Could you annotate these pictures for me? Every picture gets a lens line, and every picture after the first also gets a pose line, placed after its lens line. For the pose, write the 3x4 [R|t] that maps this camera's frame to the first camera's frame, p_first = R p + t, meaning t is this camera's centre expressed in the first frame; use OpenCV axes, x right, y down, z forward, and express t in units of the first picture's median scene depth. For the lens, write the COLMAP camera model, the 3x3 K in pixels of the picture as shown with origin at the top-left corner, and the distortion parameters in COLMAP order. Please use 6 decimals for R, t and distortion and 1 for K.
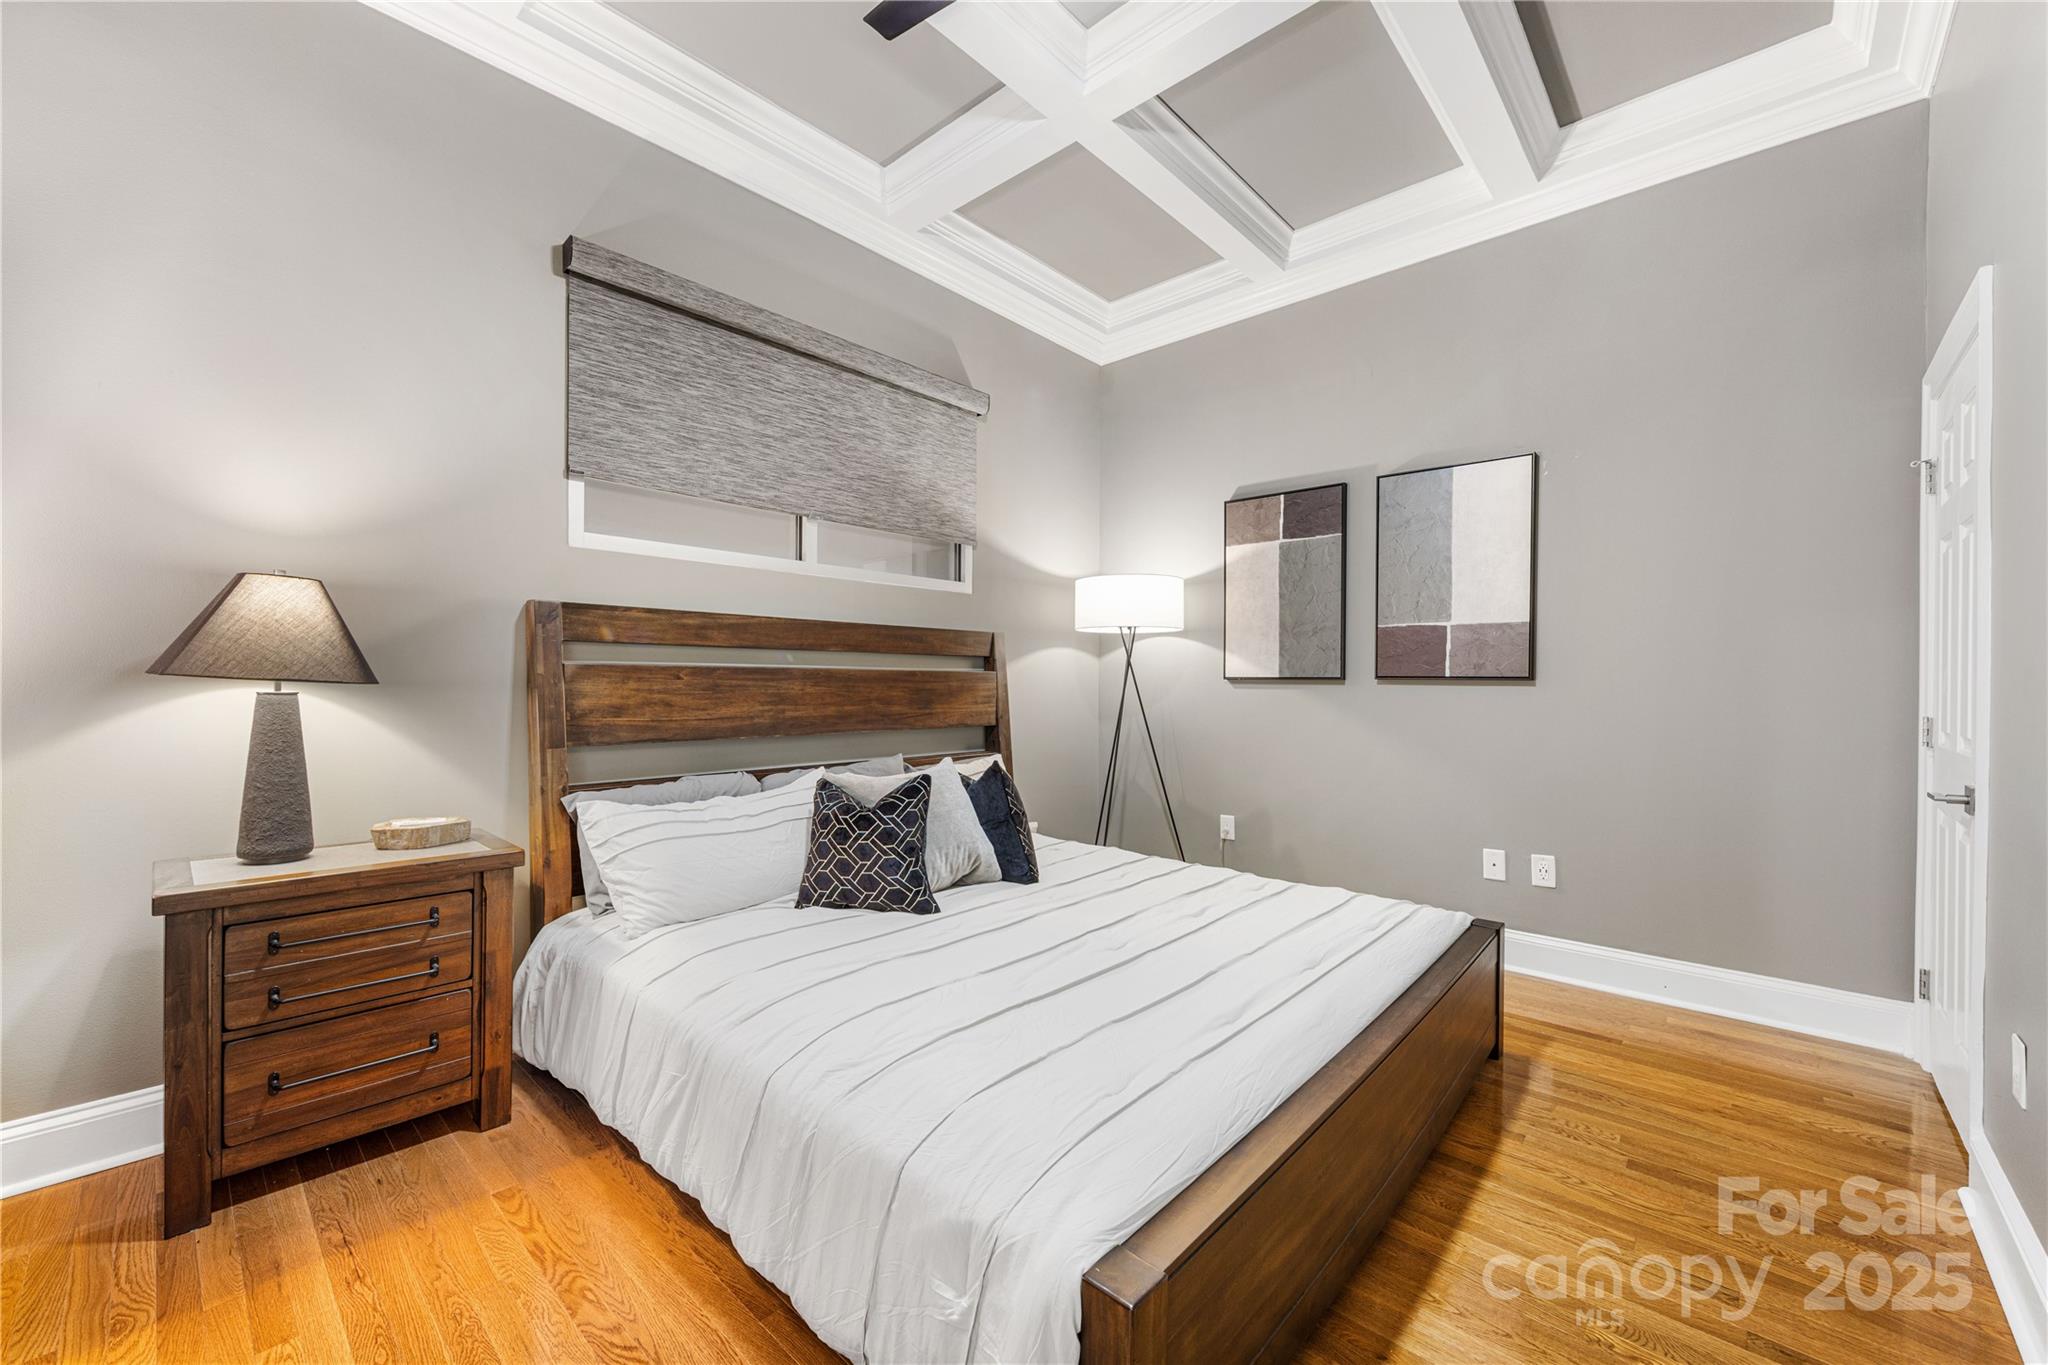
lens RADIAL K [[805.0, 0, 1026.3], [0, 805.0, 690.7], [0, 0, 1]] dist [-0.000810, -0.000153]
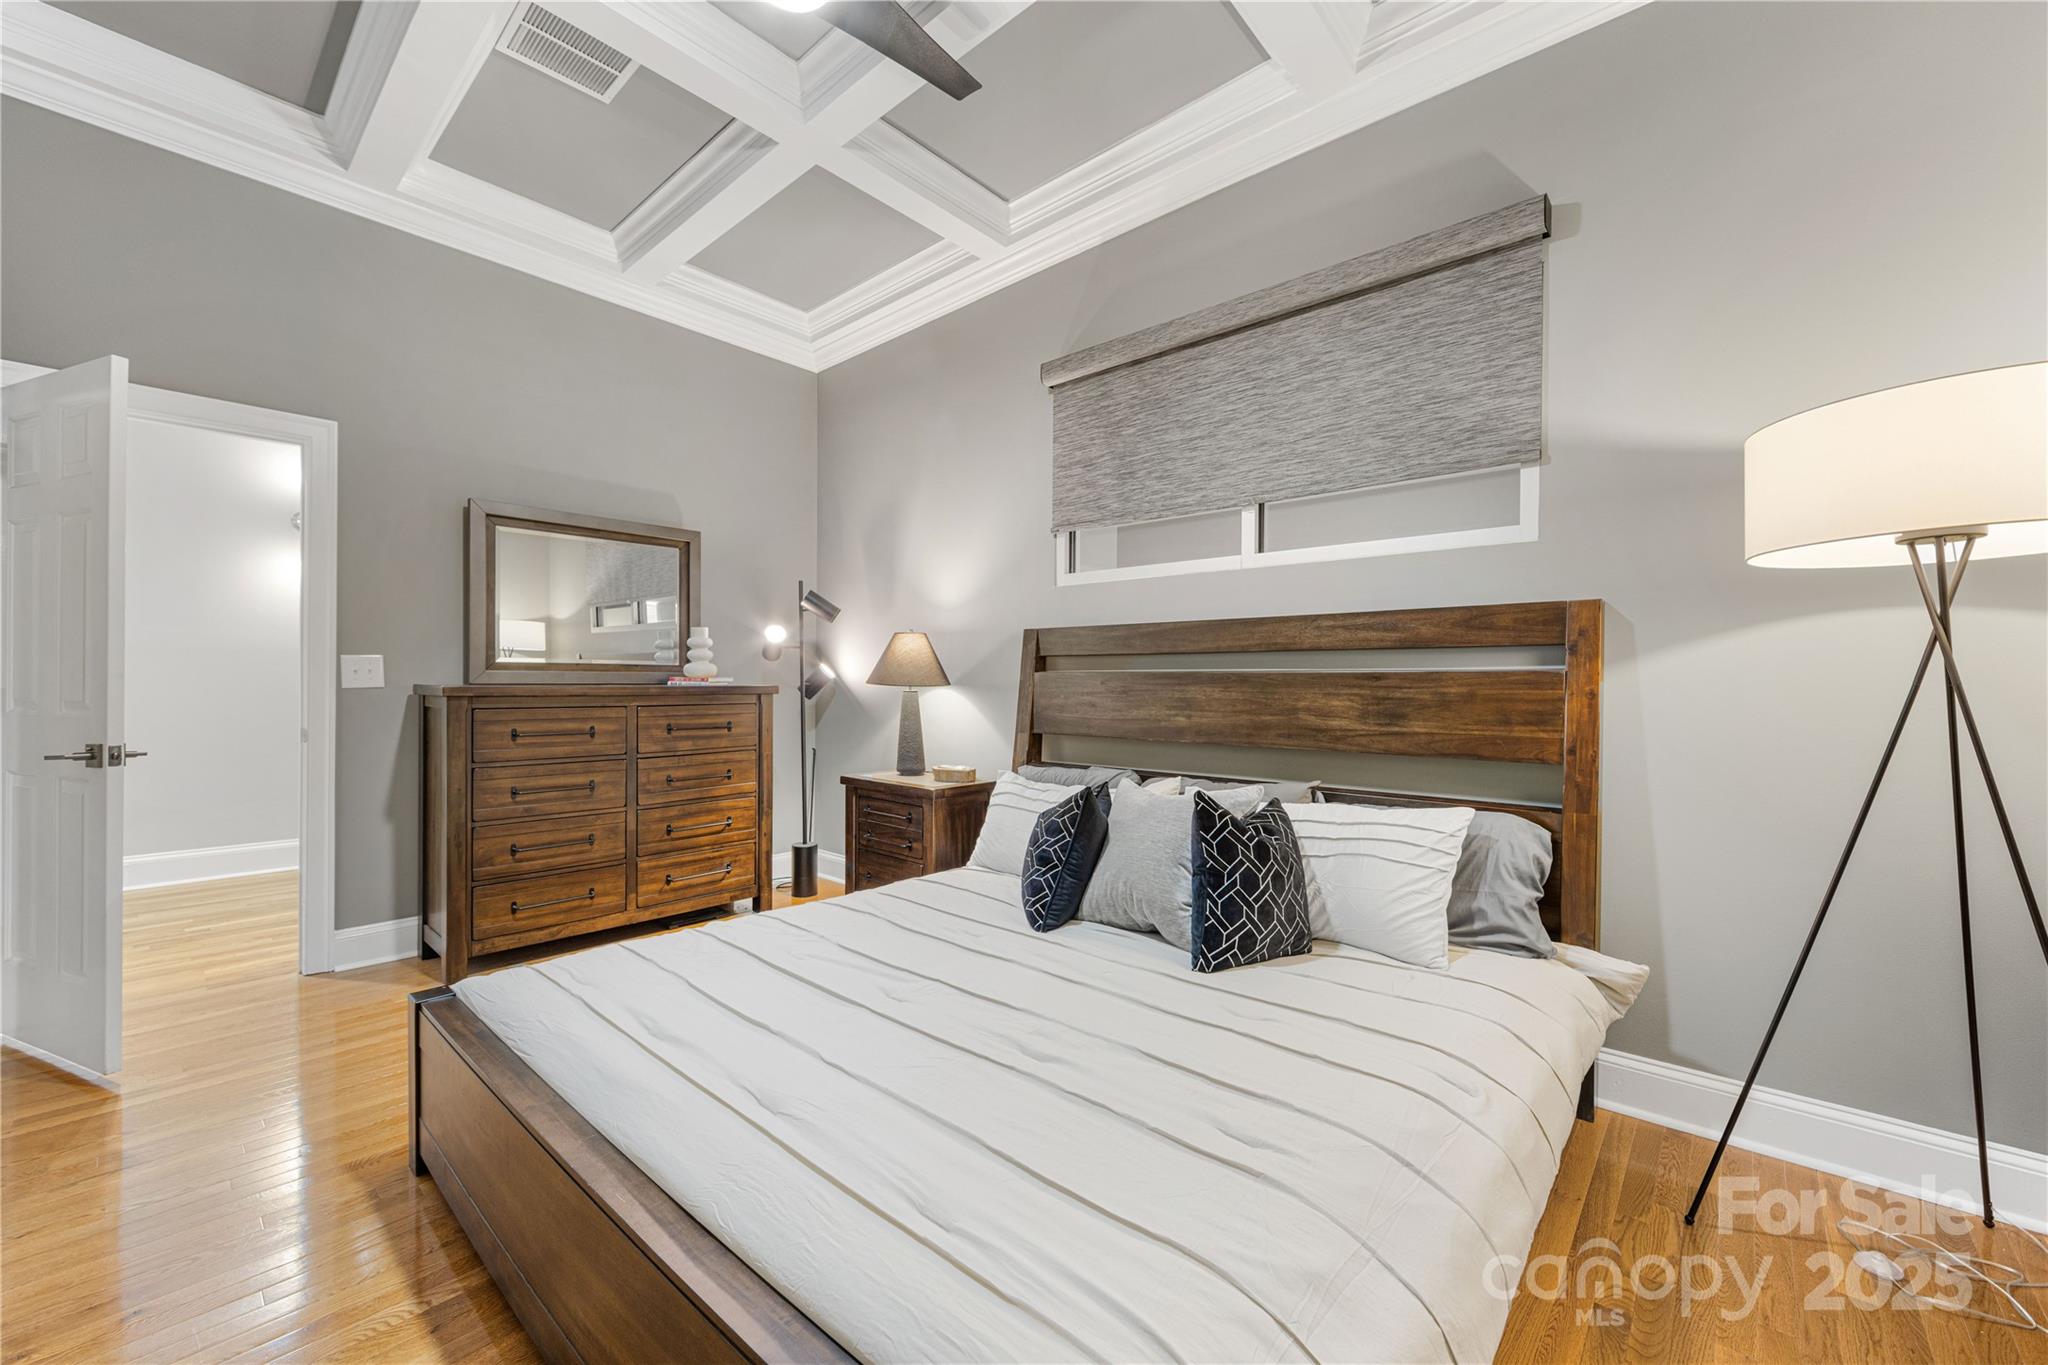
lens RADIAL K [[810.8, 0, 999.5], [0, 810.8, 676.5], [0, 0, 1]] dist [0.012324, -0.000060]
pose [[-0.007244, -0.008148, -0.999941, 0.722089], [-0.013619, 0.999875, -0.008049, -0.012723], [0.999881, 0.013560, -0.007354, 0.819668]]
